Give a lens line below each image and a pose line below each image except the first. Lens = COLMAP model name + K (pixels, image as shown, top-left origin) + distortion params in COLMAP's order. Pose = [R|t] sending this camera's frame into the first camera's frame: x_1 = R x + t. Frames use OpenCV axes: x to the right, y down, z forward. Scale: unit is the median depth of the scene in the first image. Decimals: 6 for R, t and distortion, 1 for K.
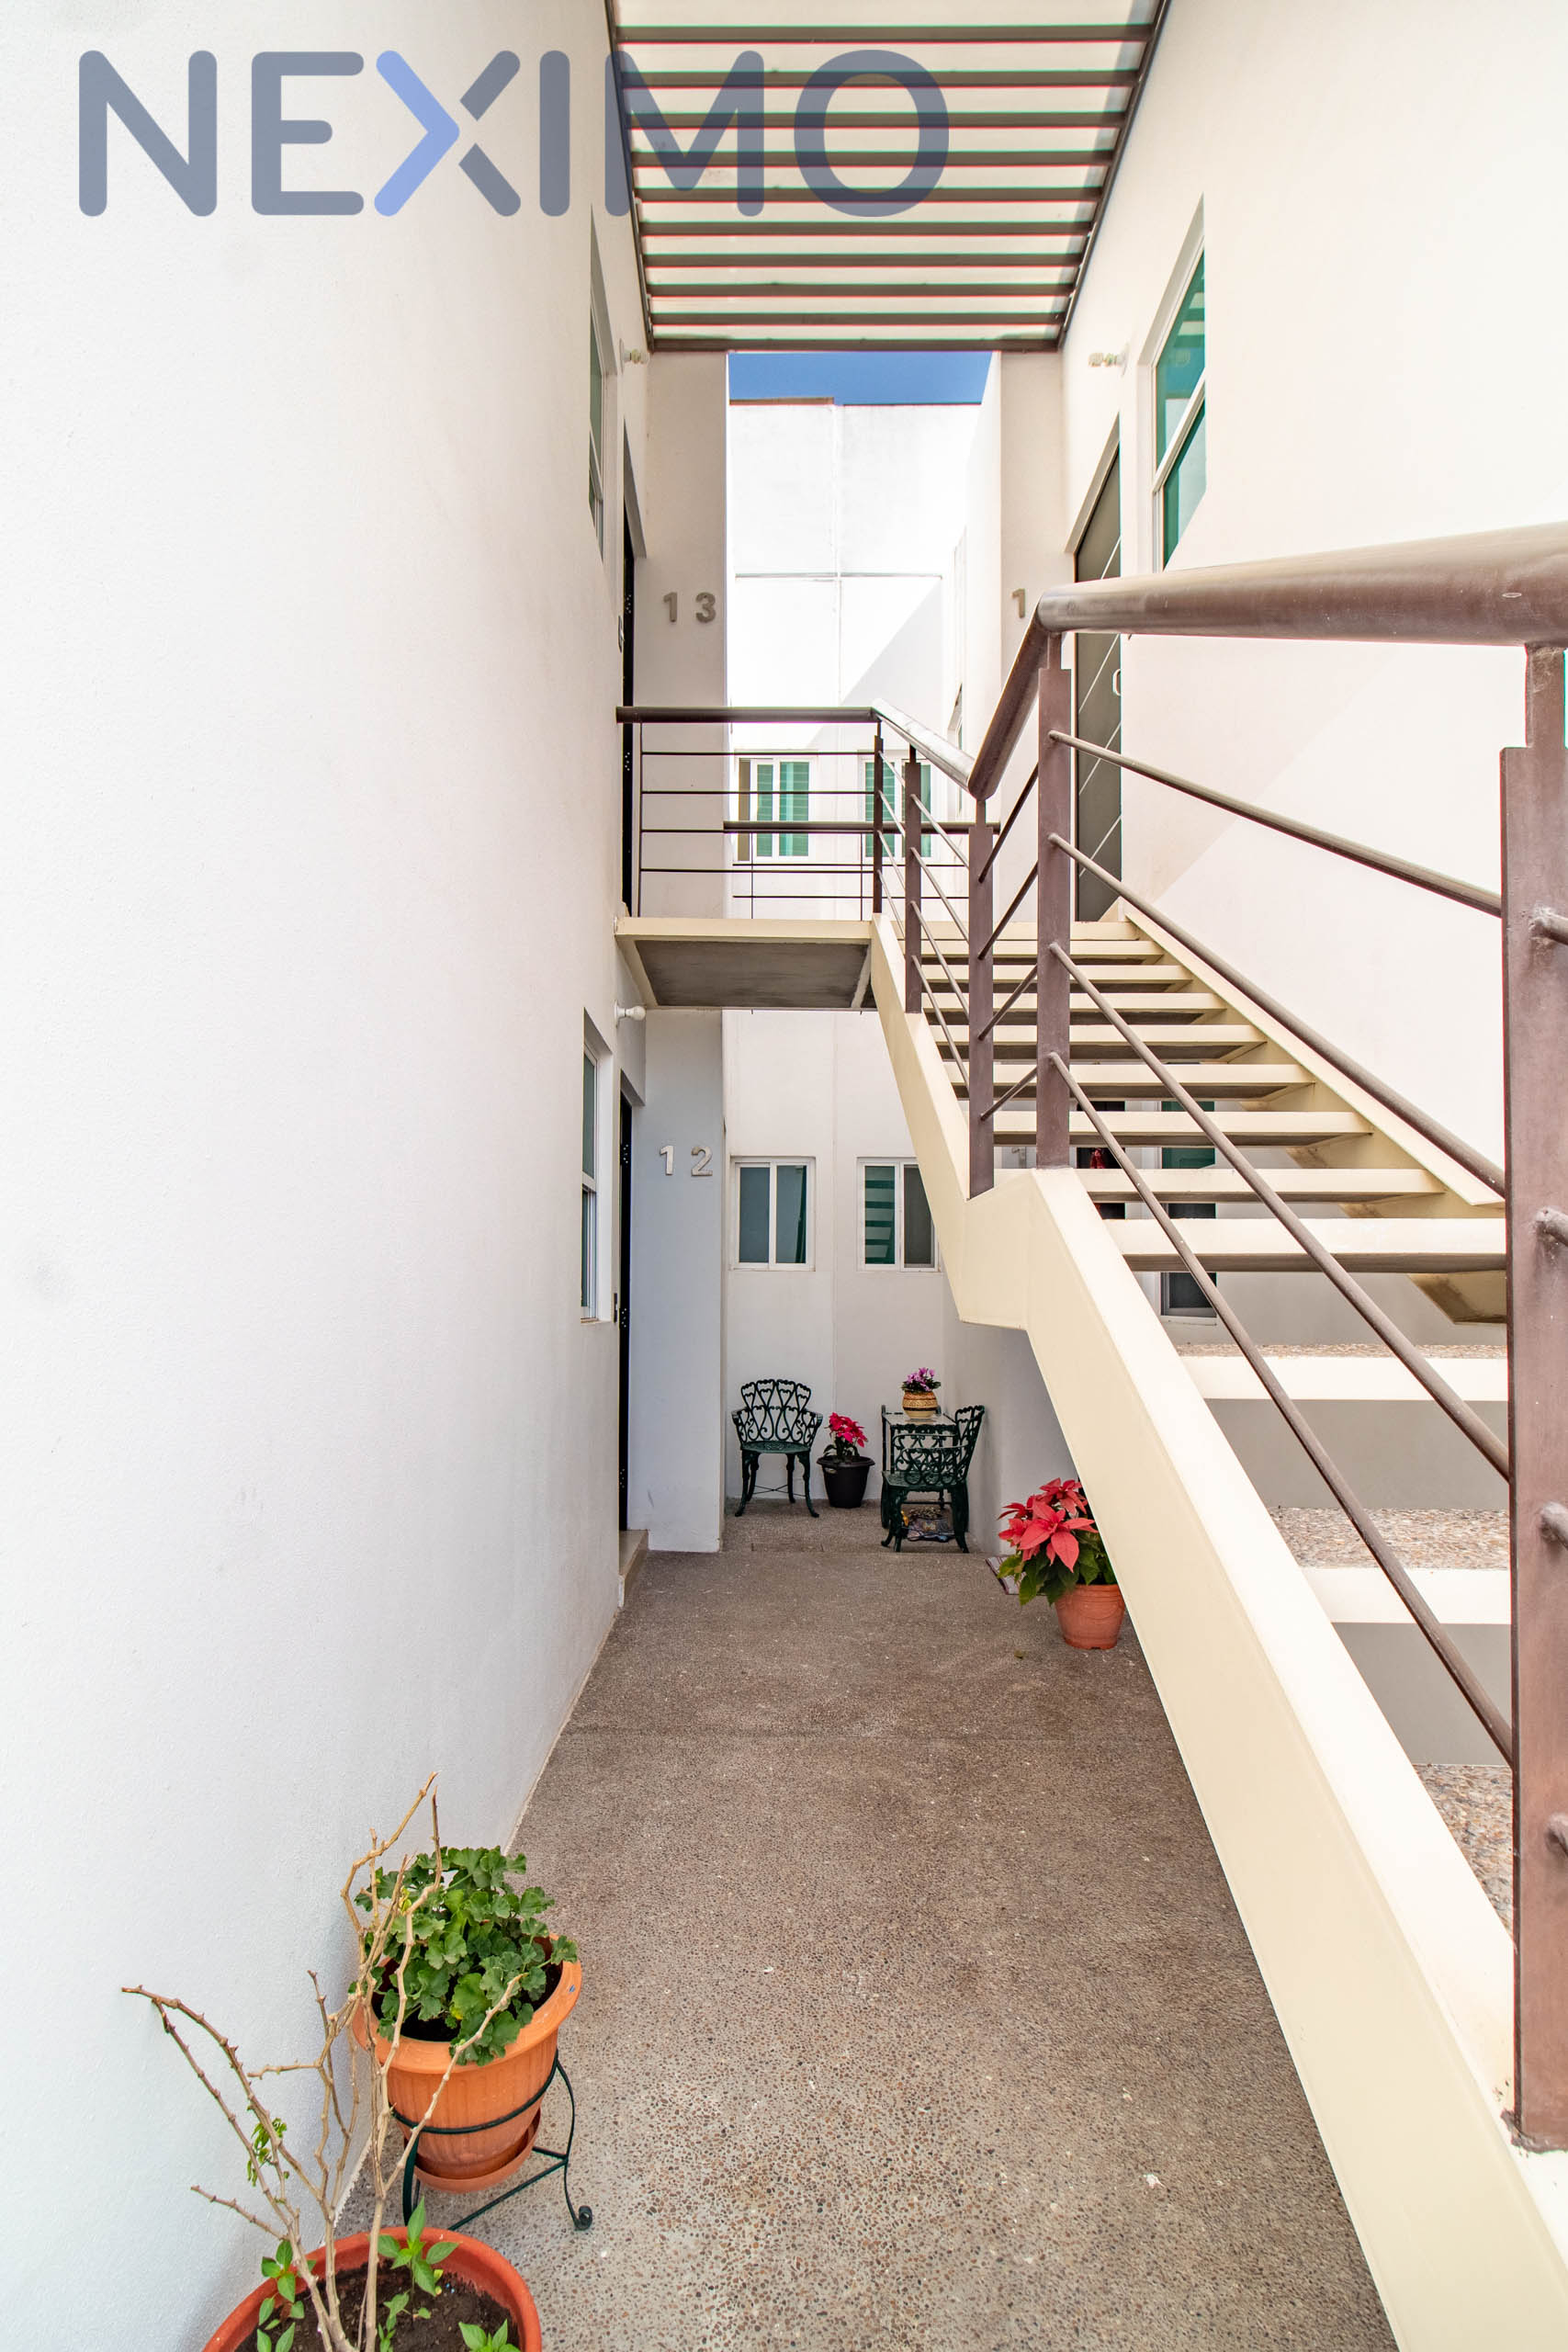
lens RADIAL K [[1106.6, 0, 784.7], [0, 1106.6, 1181.2], [0, 0, 1]] dist [0.003619, 0.000405]
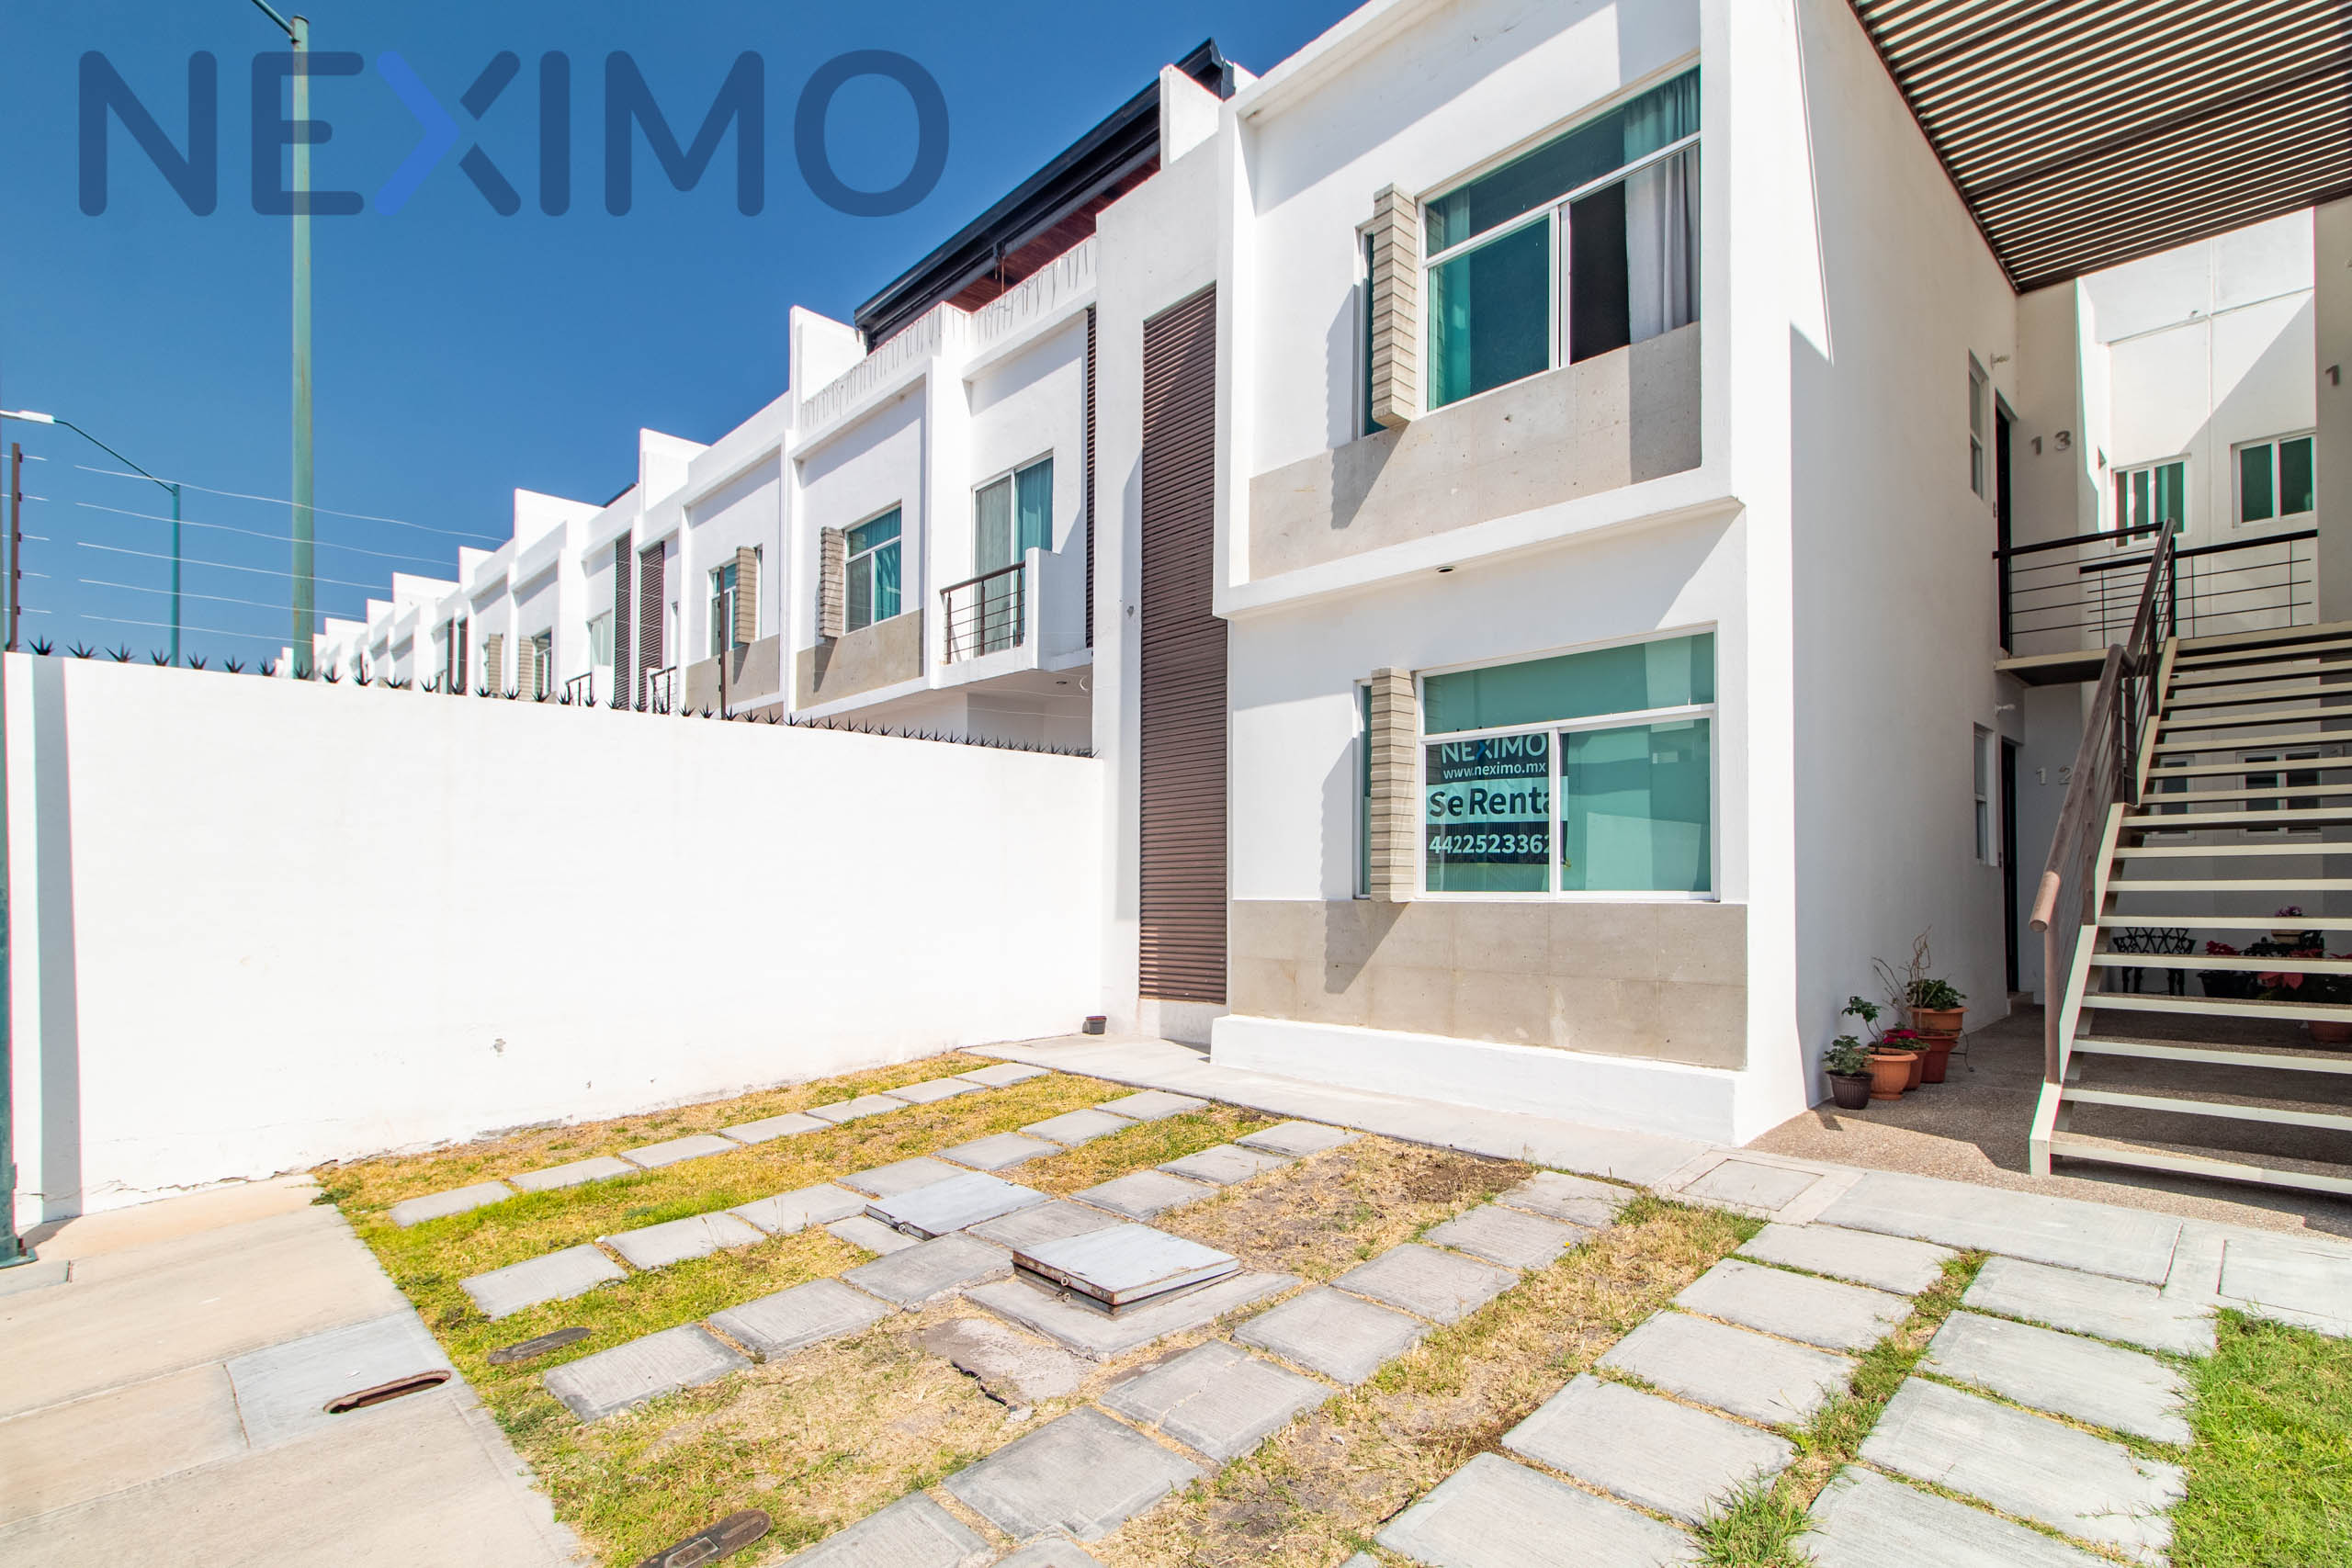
lens RADIAL K [[1106.6, 0, 1178.7], [0, 1106.6, 789.4], [0, 0, 1]] dist [0.003619, 0.000405]
pose [[0.700294, -0.012739, -0.713741, 0.225555], [0.009741, 0.999918, -0.008289, -0.004195], [0.713788, -0.001148, 0.700360, -1.382128]]
